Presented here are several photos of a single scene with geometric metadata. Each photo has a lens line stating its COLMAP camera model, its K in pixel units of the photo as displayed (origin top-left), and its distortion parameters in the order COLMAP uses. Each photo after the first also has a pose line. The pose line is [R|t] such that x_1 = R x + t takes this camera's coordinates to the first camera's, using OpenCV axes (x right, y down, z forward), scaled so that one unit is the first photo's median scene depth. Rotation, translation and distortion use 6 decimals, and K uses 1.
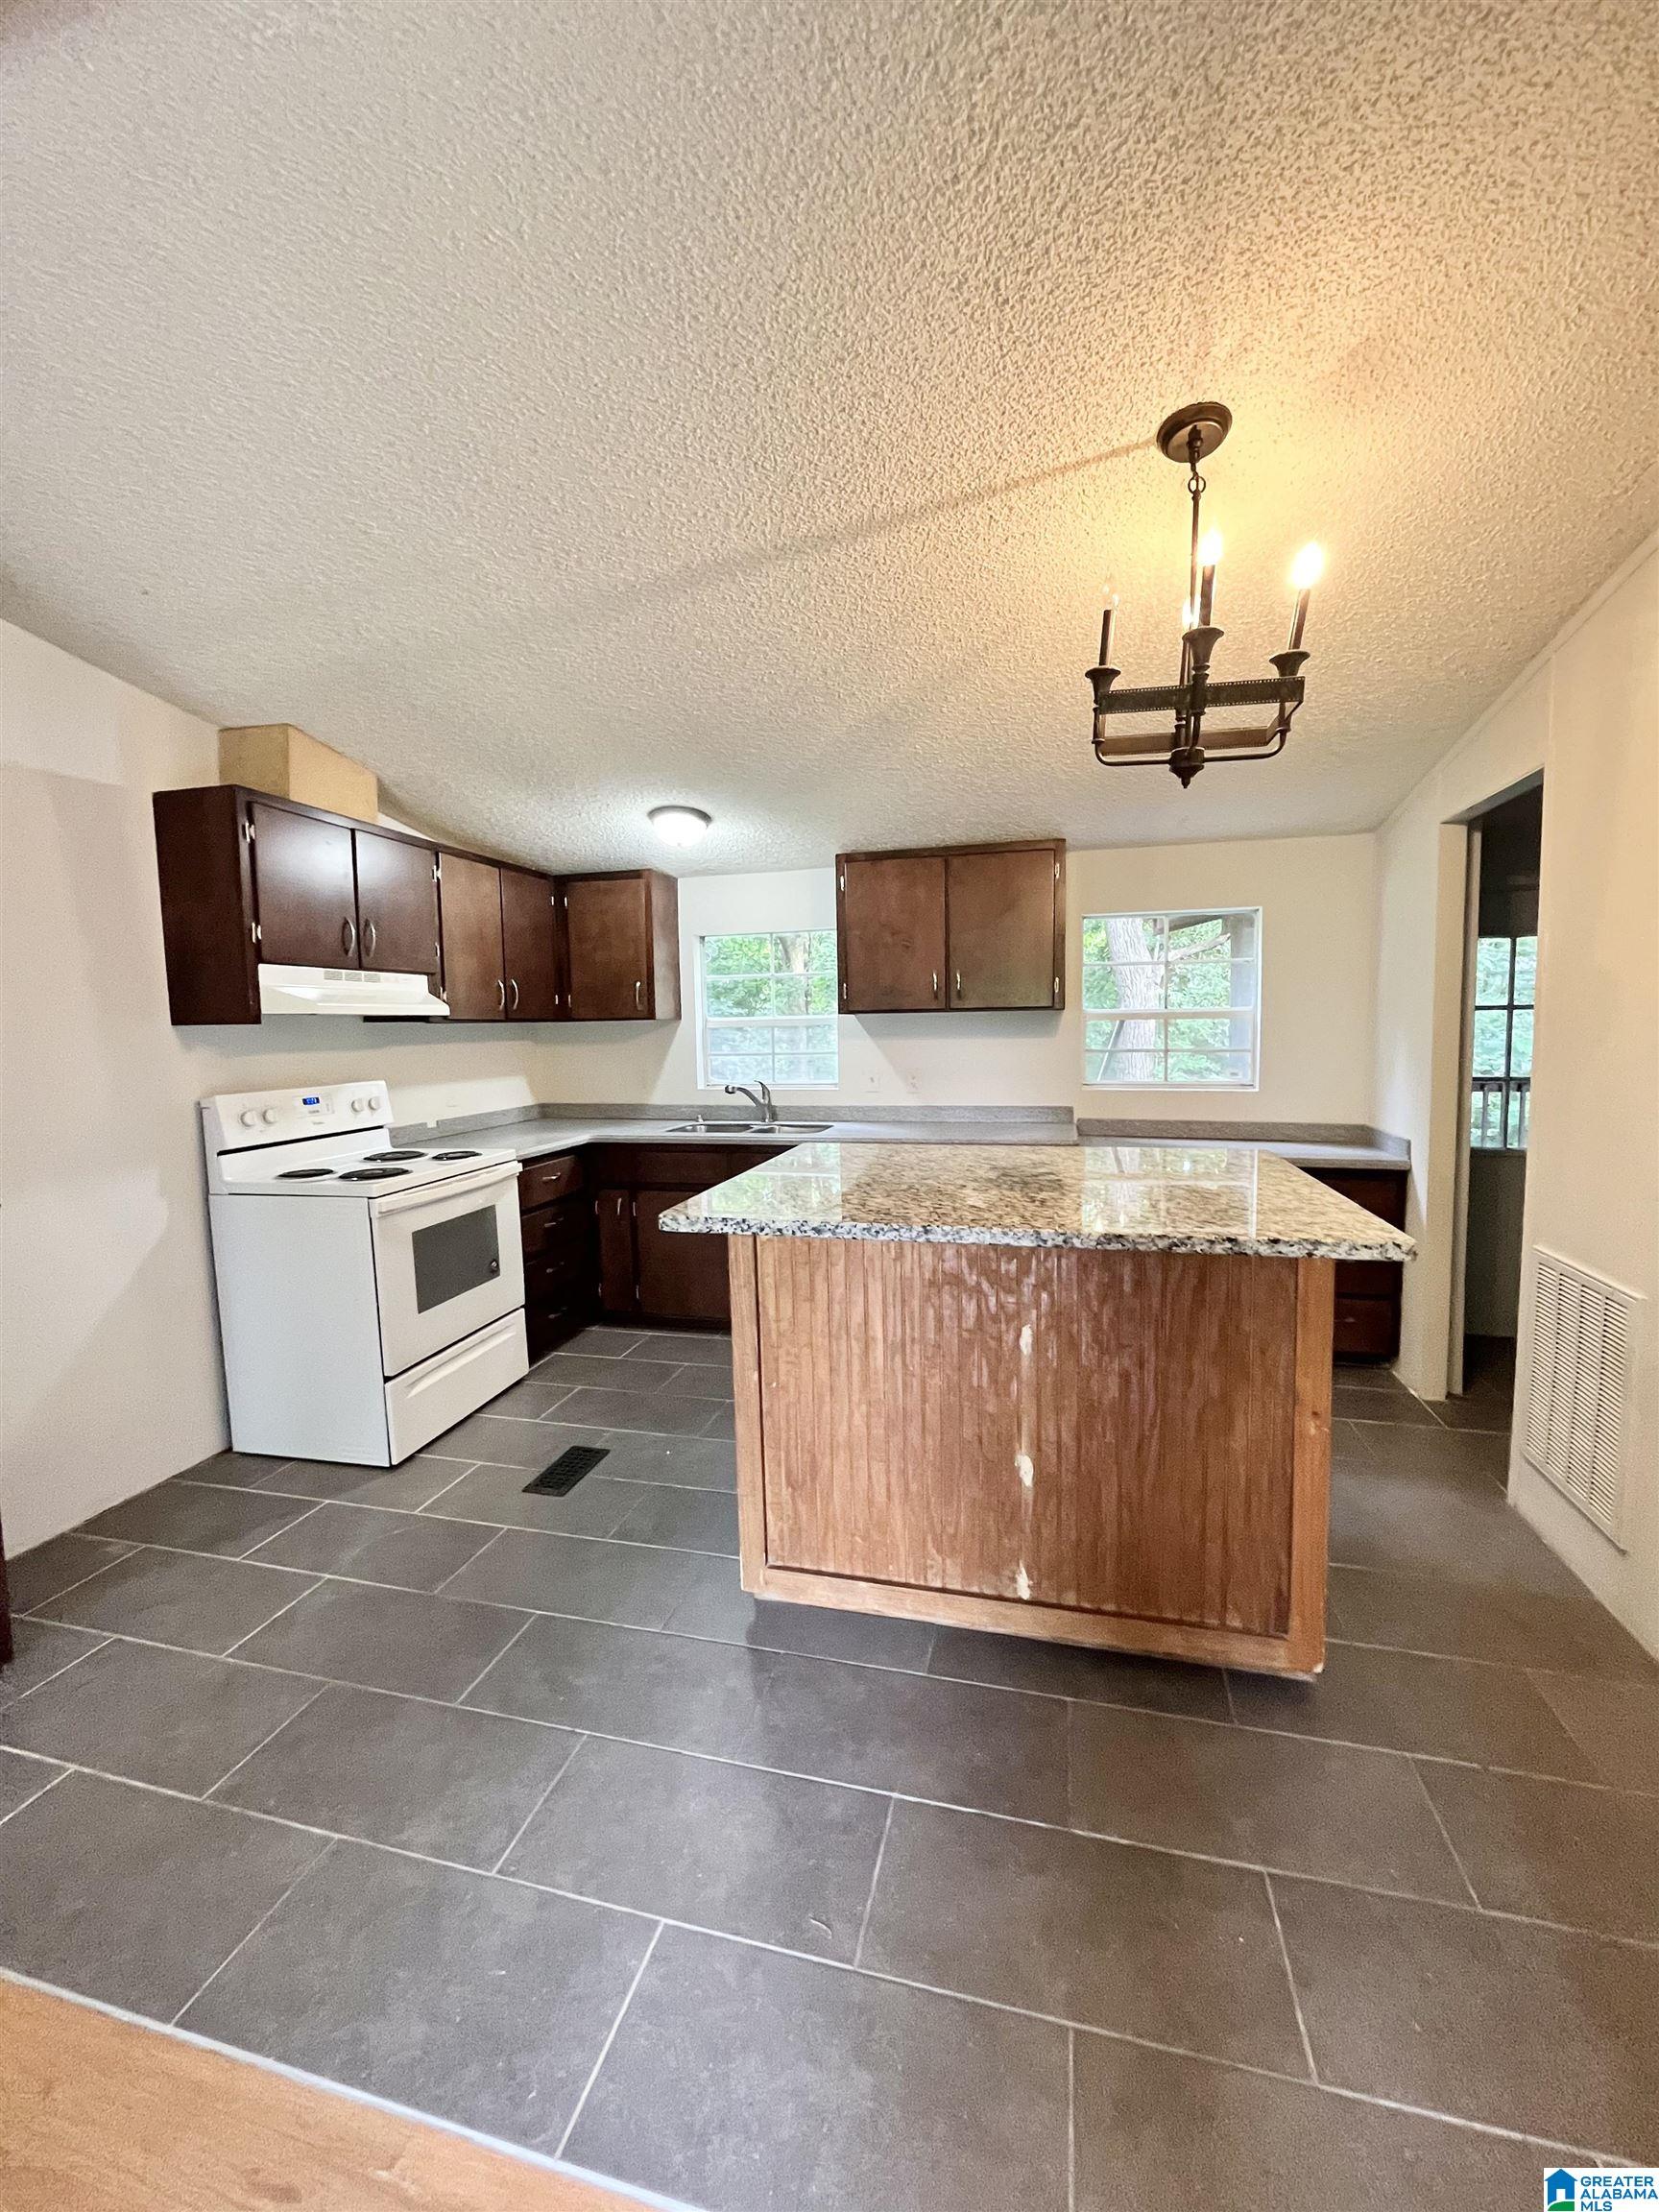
lens RADIAL K [[896.3, 0, 829.5], [0, 896.3, 1106.0], [0, 0, 1]] dist [0.002942, -0.000141]
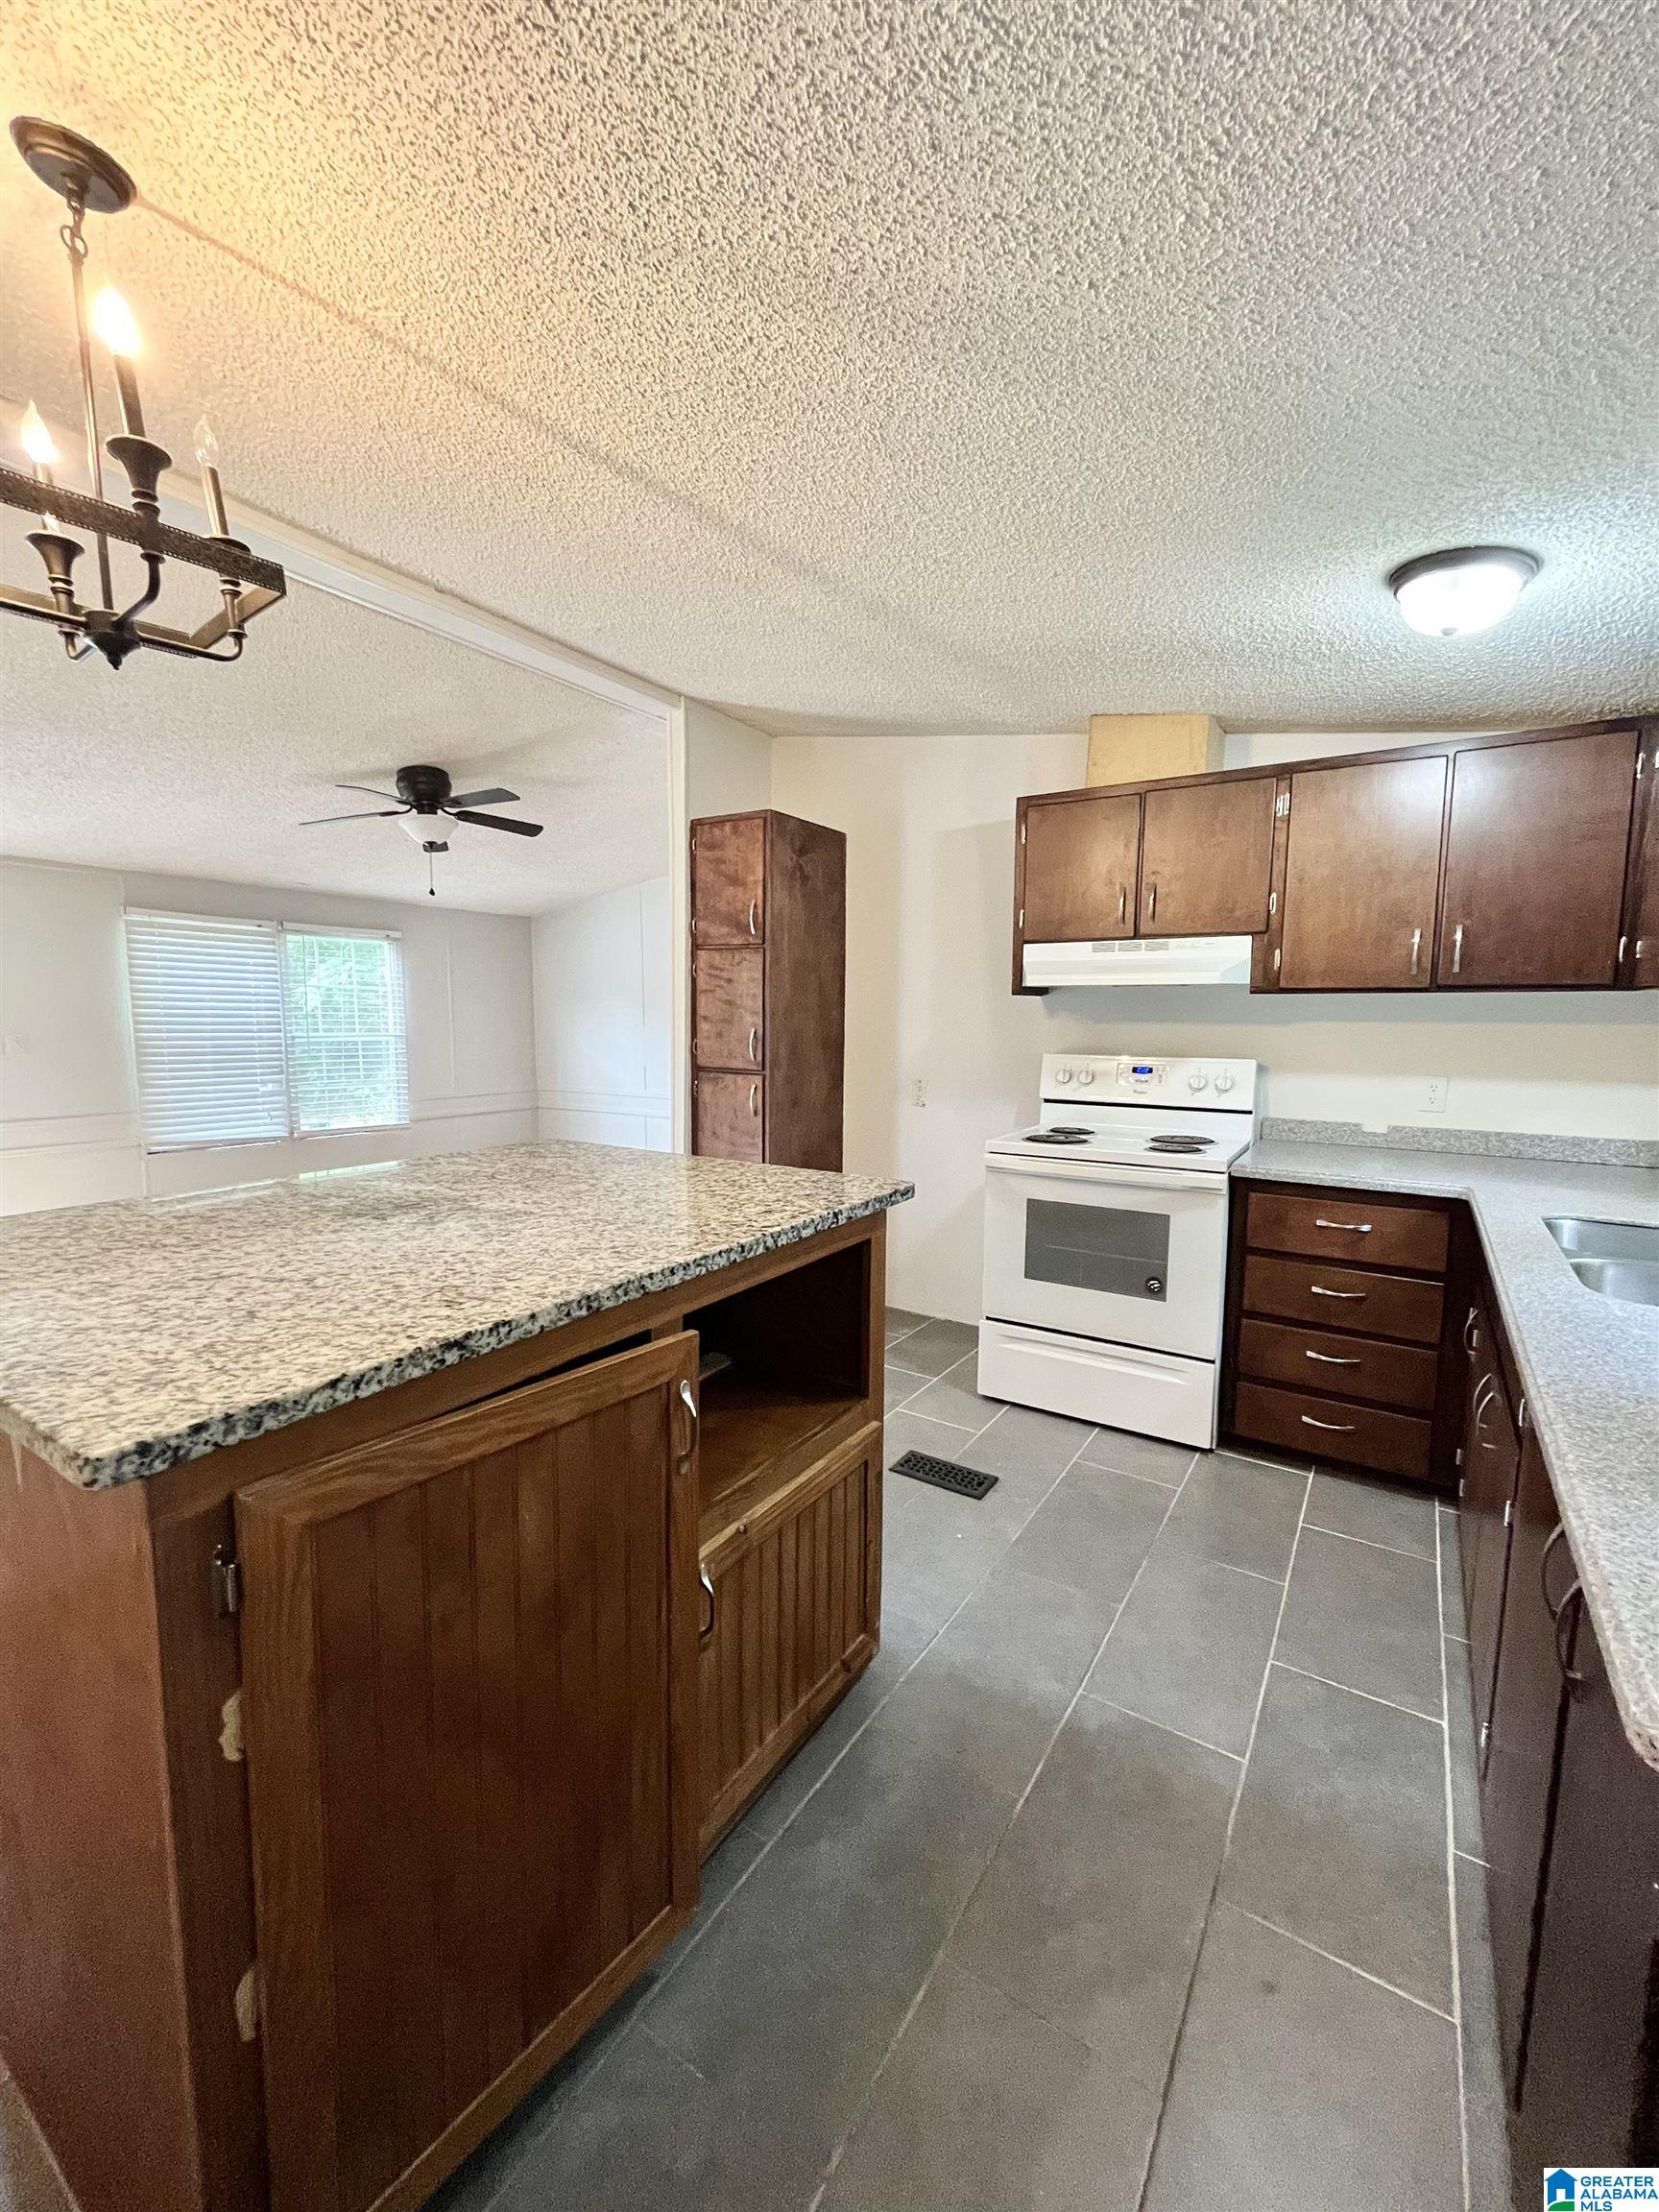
lens RADIAL K [[896.3, 0, 829.5], [0, 896.3, 1106.0], [0, 0, 1]] dist [0.002942, -0.000141]
pose [[-0.318200, 0.110668, -0.941542, 0.483497], [-0.090546, 0.985075, 0.146386, -0.078948], [0.943690, 0.131833, -0.303430, 0.930159]]
